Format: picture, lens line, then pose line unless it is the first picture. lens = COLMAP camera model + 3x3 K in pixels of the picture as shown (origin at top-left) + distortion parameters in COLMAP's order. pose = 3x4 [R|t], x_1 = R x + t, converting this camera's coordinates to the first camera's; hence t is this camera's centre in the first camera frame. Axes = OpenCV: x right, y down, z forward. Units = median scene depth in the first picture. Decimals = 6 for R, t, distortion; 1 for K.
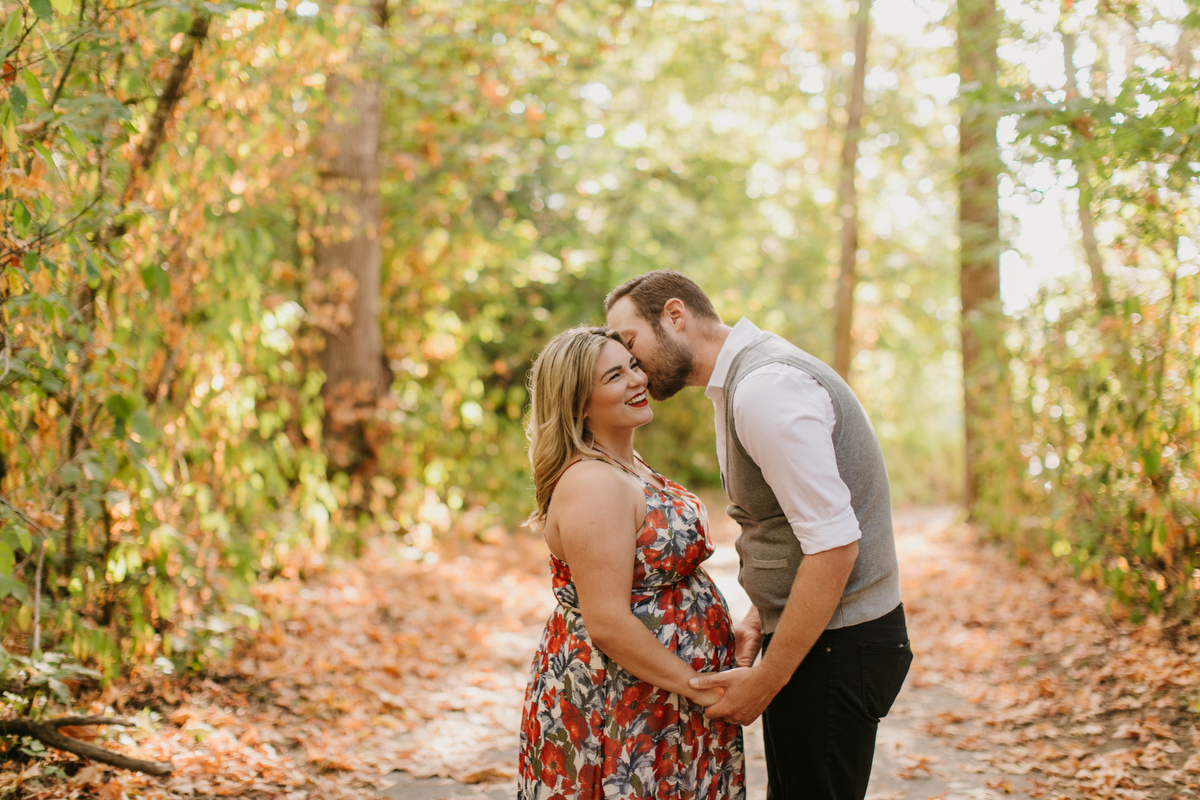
lens RADIAL K [[1742.3, 0, 600.0], [0, 1742.3, 400.0], [0, 0, 1]] dist [0.008193, -0.025772]
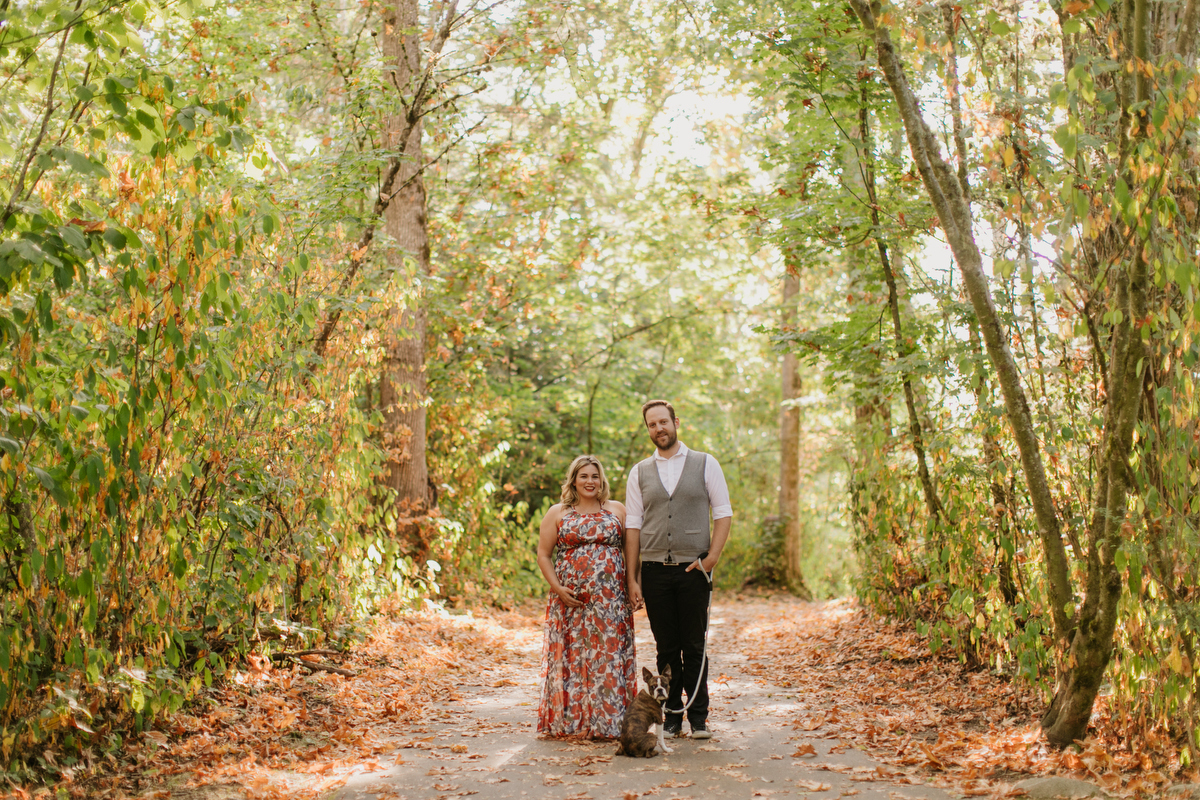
lens RADIAL K [[1721.5, 0, 600.0], [0, 1721.5, 400.0], [0, 0, 1]] dist [0.013860, 0.023450]
pose [[0.999606, -0.027584, -0.005158, 0.035856], [0.027134, 0.996953, -0.073130, 0.020988], [0.007160, 0.072961, 0.997309, -0.557154]]
